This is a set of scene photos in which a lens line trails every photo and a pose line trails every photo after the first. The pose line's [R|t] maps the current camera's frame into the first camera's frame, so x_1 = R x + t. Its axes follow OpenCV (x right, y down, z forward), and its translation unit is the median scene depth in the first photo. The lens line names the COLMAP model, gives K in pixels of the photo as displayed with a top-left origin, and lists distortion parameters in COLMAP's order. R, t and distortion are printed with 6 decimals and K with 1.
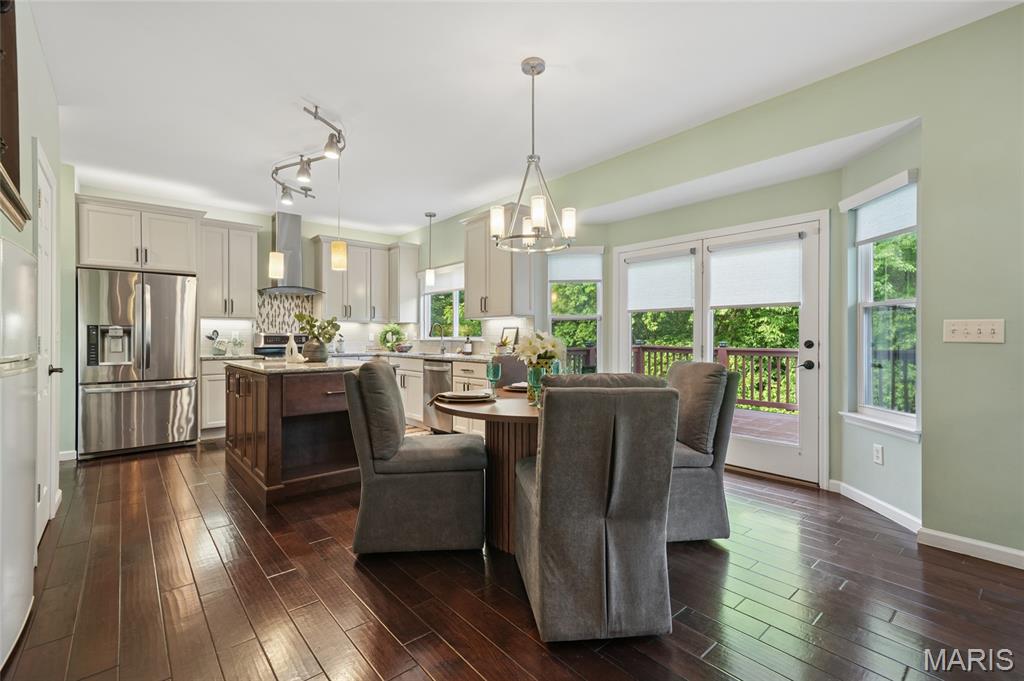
lens RADIAL K [[428.9, 0, 505.2], [0, 428.9, 340.0], [0, 0, 1]] dist [0.007891, 0.000759]
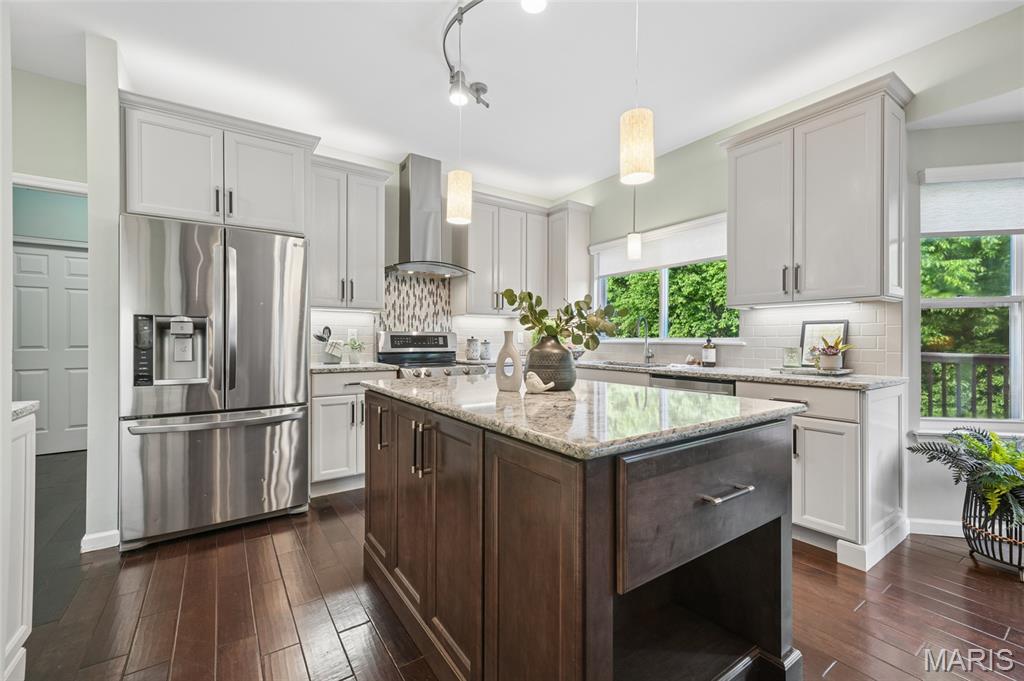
lens RADIAL K [[428.9, 0, 520.7], [0, 428.9, 340.1], [0, 0, 1]] dist [0.007891, 0.000759]
pose [[0.993475, 0.003180, -0.114010, -0.330377], [-0.003703, 0.999984, -0.004370, -0.000267], [0.113994, 0.004764, 0.993470, 0.411440]]
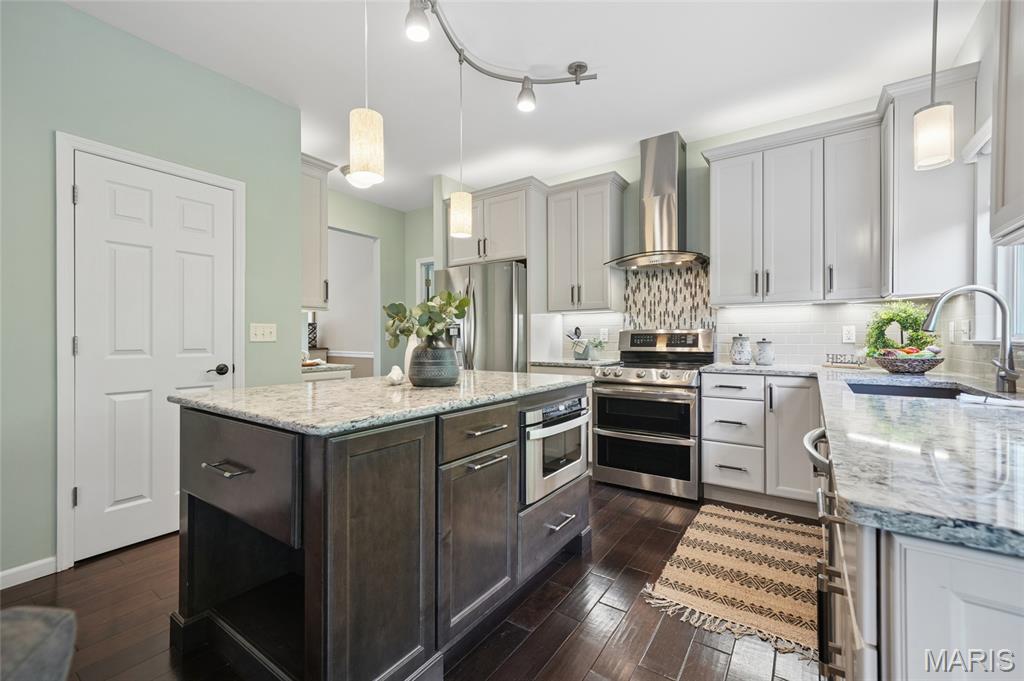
lens RADIAL K [[428.9, 0, 503.0], [0, 428.9, 339.0], [0, 0, 1]] dist [0.007891, 0.000759]
pose [[0.238784, 0.001788, -0.971071, 0.054228], [-0.003730, 0.999993, 0.000924, -0.001941], [0.971065, 0.003401, 0.238789, 0.767521]]
